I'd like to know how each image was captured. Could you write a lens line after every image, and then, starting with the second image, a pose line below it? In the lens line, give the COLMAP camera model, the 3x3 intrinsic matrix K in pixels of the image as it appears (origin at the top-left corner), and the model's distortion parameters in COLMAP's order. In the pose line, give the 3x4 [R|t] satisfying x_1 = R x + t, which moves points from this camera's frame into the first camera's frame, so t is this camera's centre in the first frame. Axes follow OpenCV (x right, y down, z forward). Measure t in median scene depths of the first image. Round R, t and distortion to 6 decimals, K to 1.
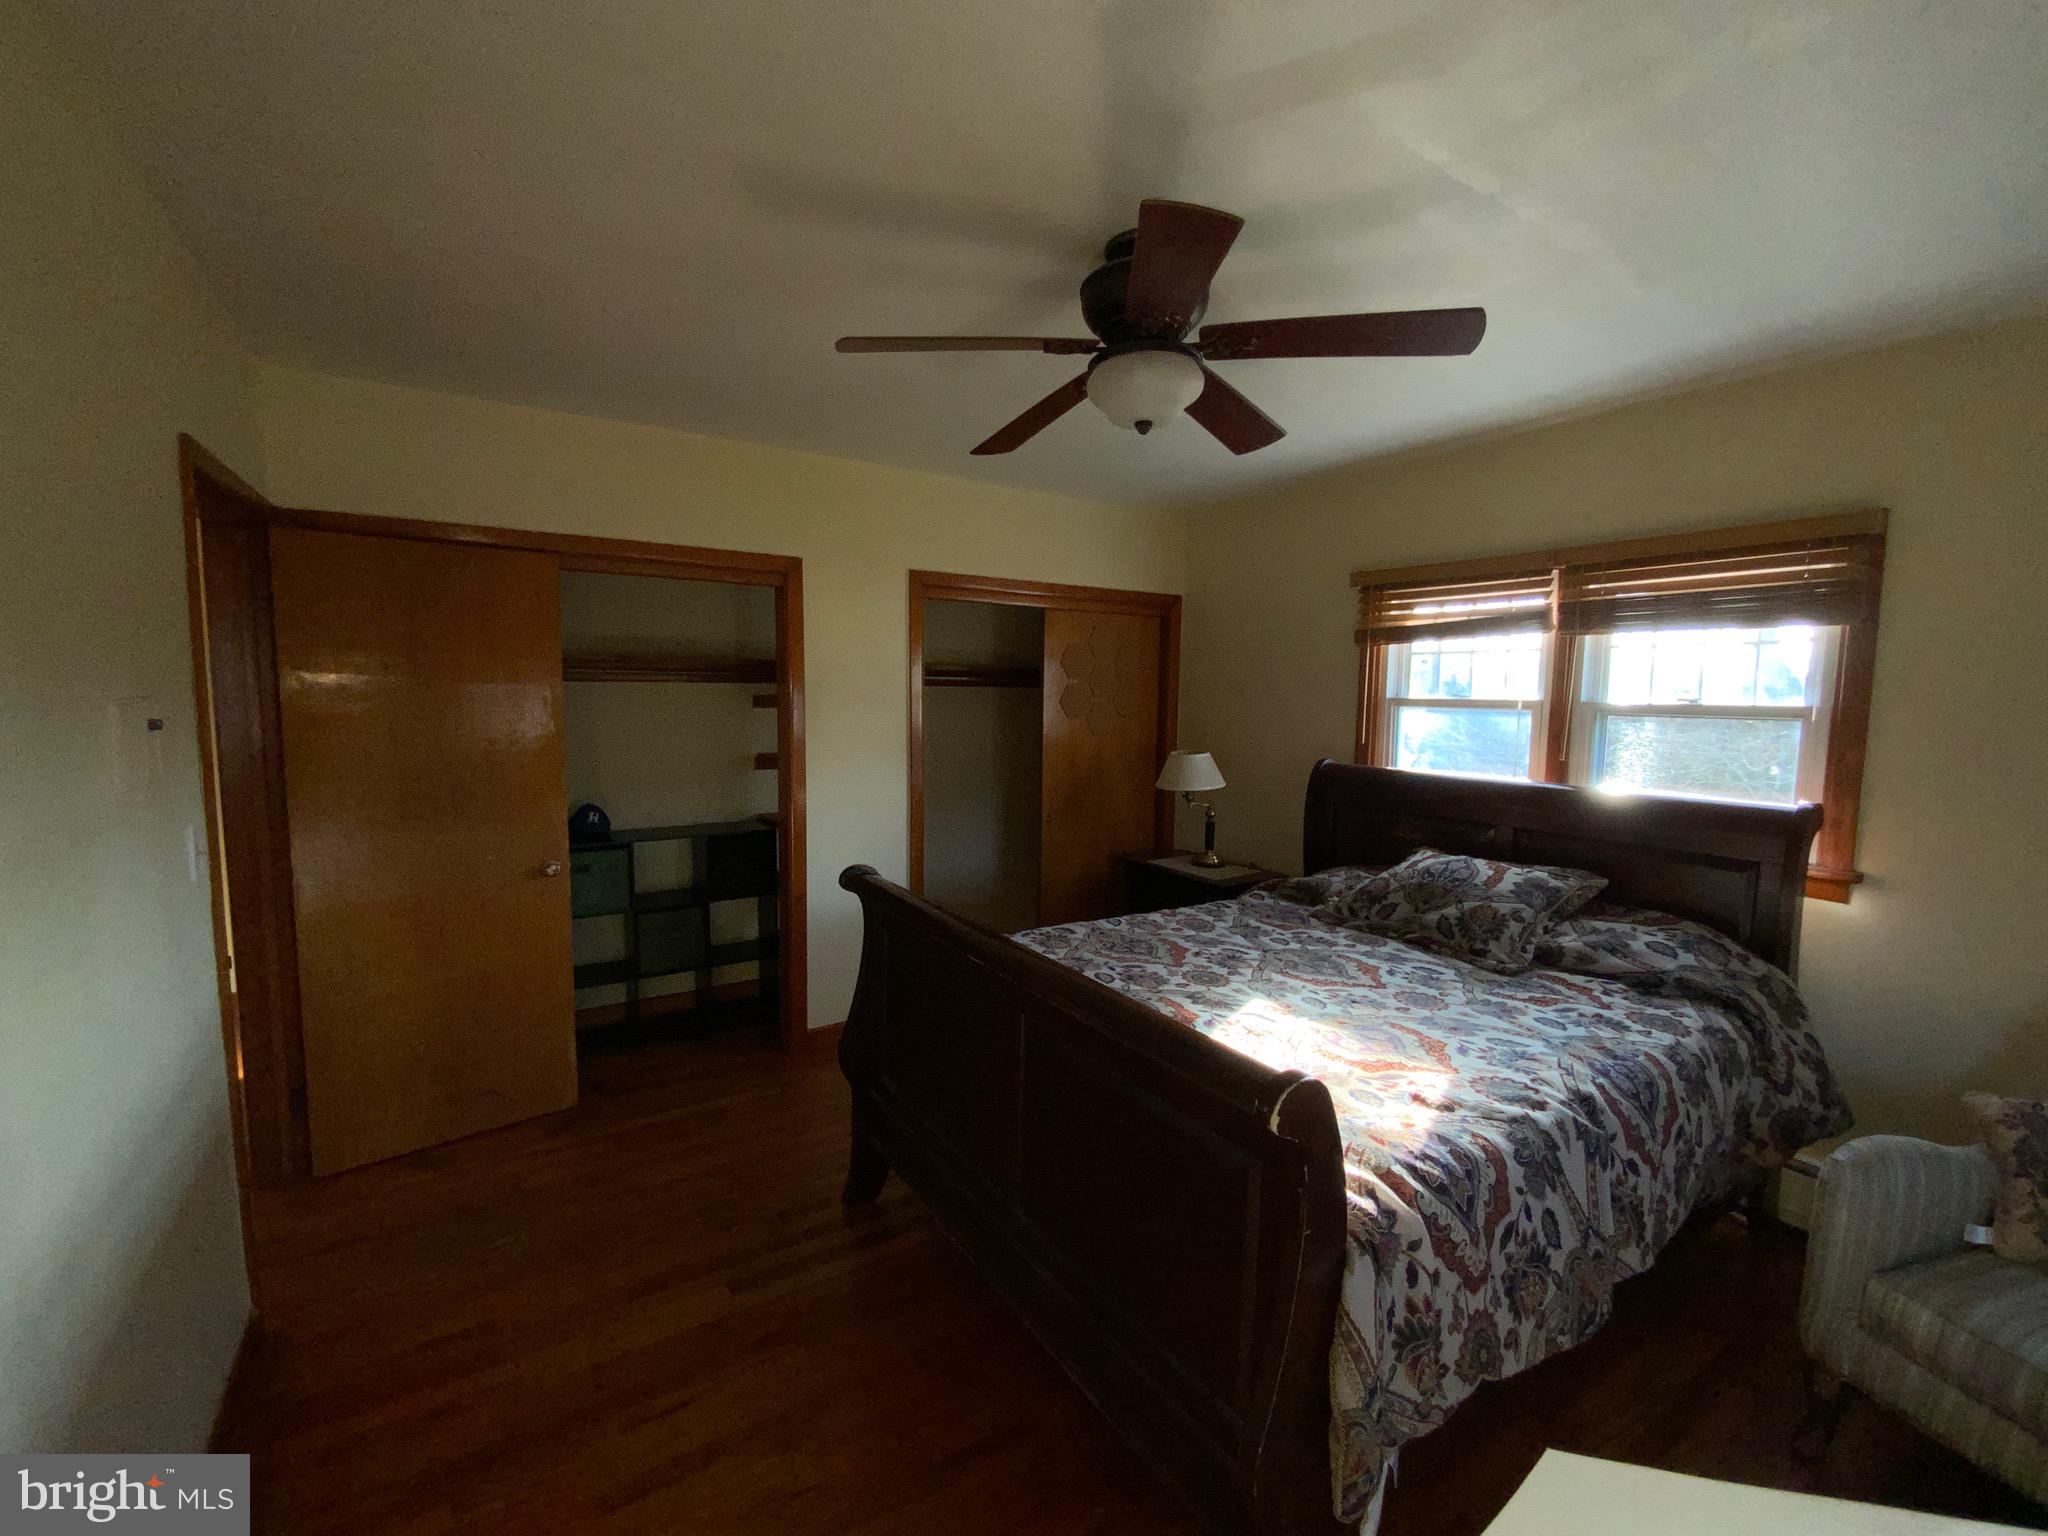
lens RADIAL K [[834.9, 0, 1033.6], [0, 834.9, 772.8], [0, 0, 1]] dist [0.003946, -0.000001]
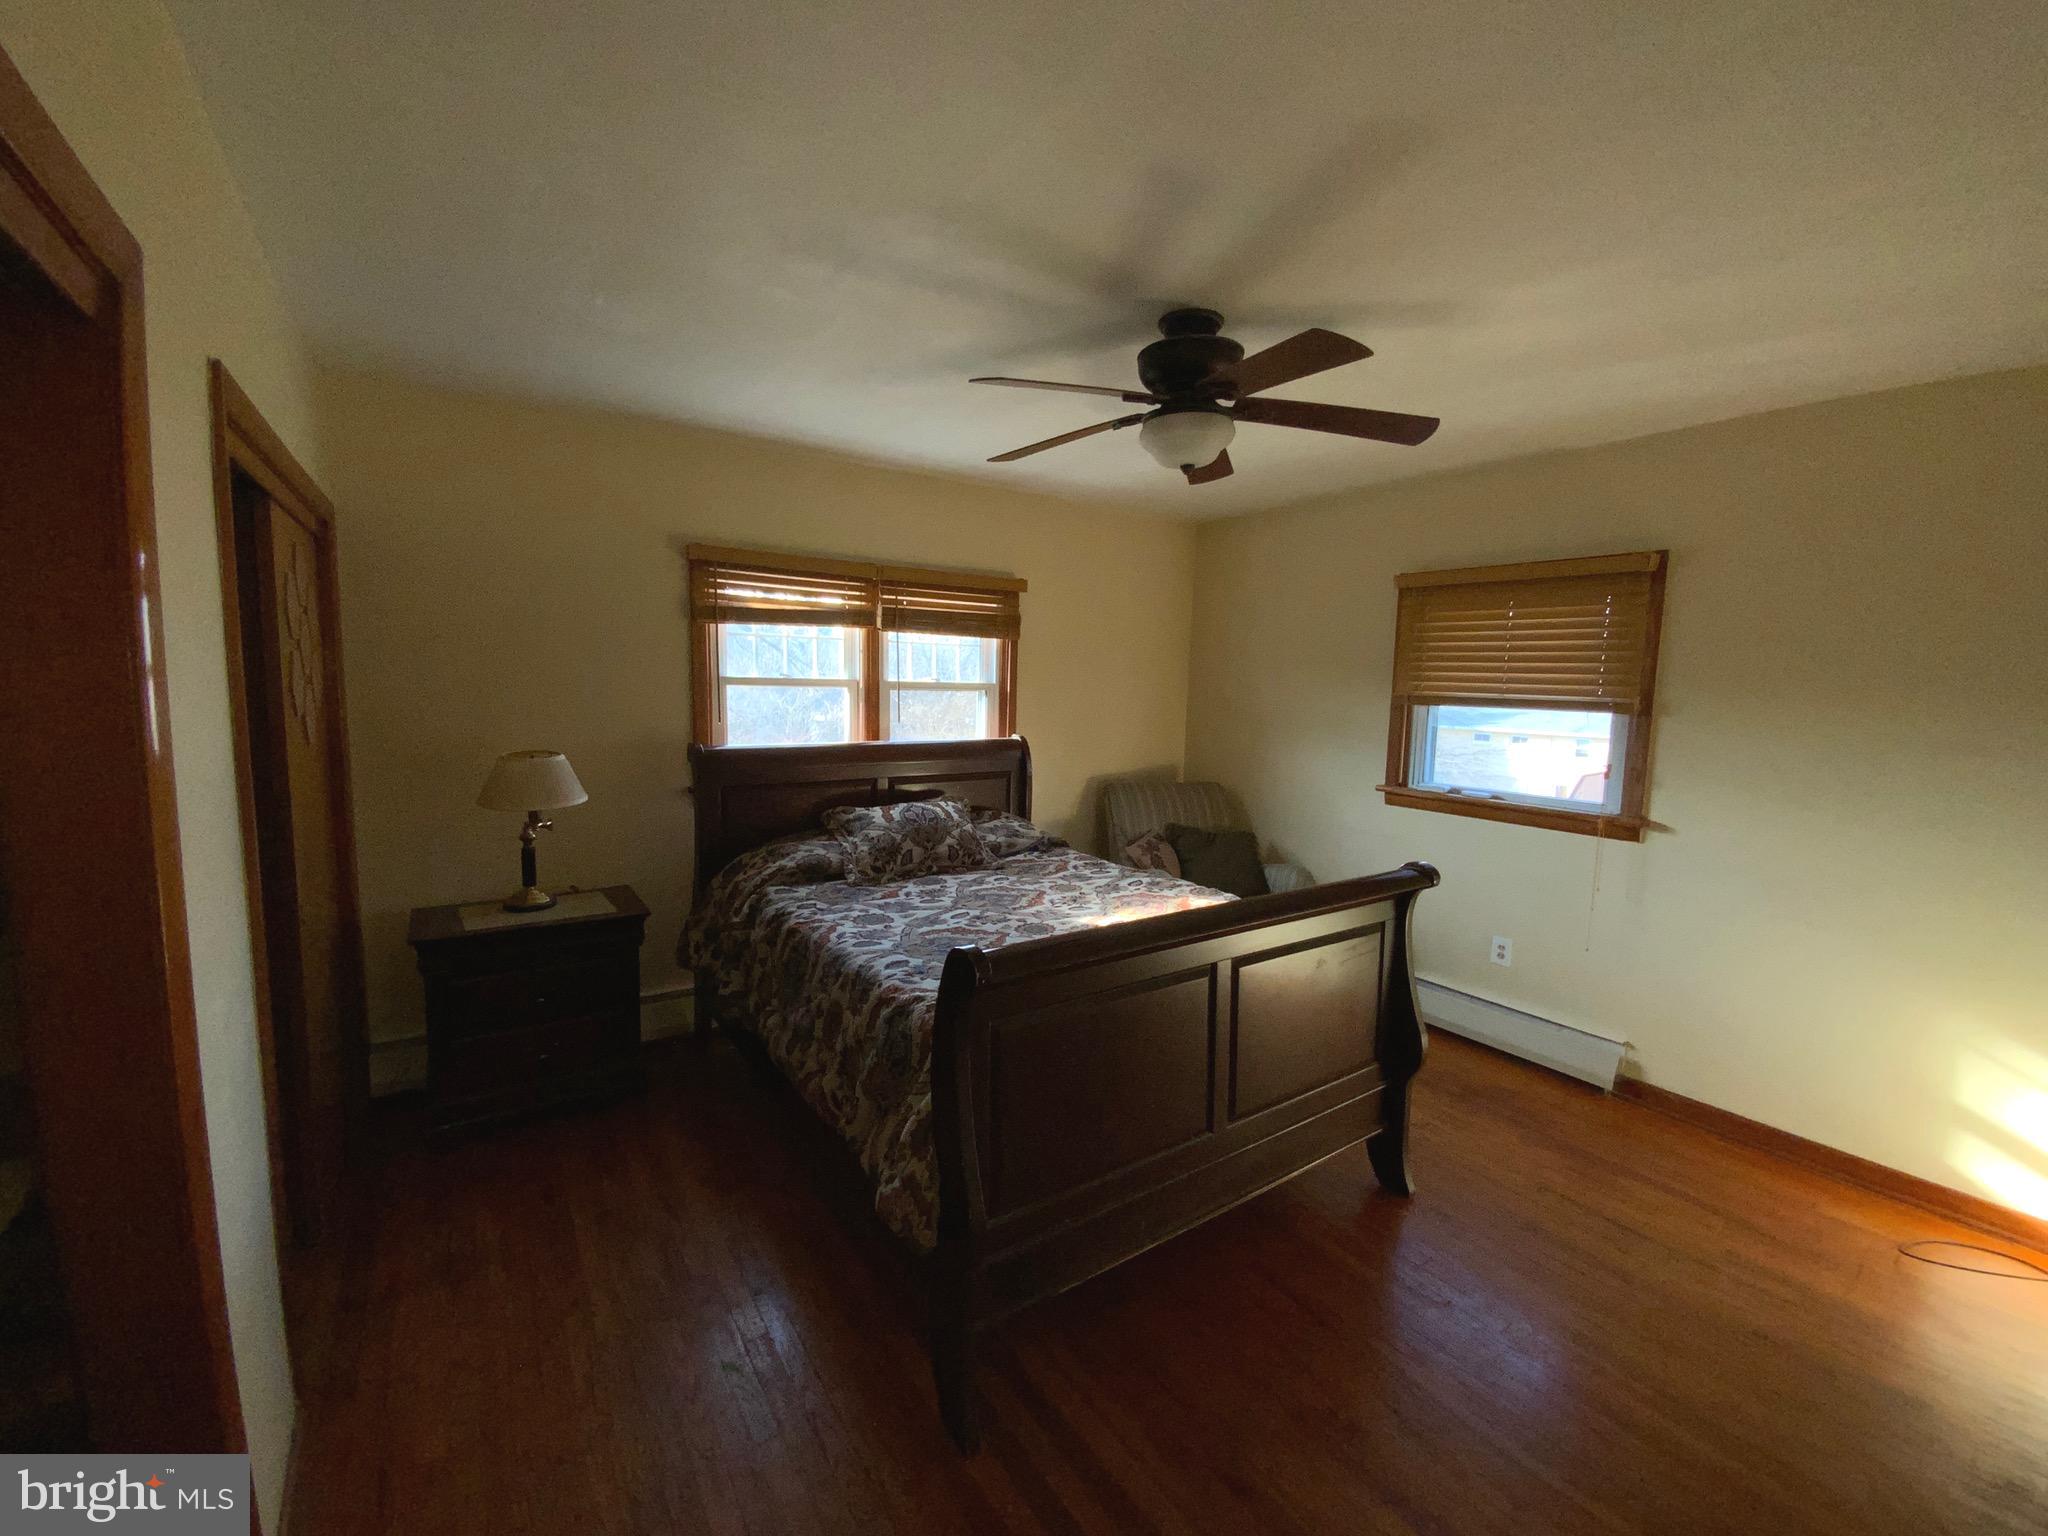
lens RADIAL K [[834.9, 0, 1033.6], [0, 834.9, 762.6], [0, 0, 1]] dist [0.003946, -0.000001]
pose [[-0.036218, -0.120001, 0.992113, -0.773858], [0.074340, 0.989690, 0.122422, -0.106274], [-0.996575, 0.078187, -0.026924, 0.851740]]
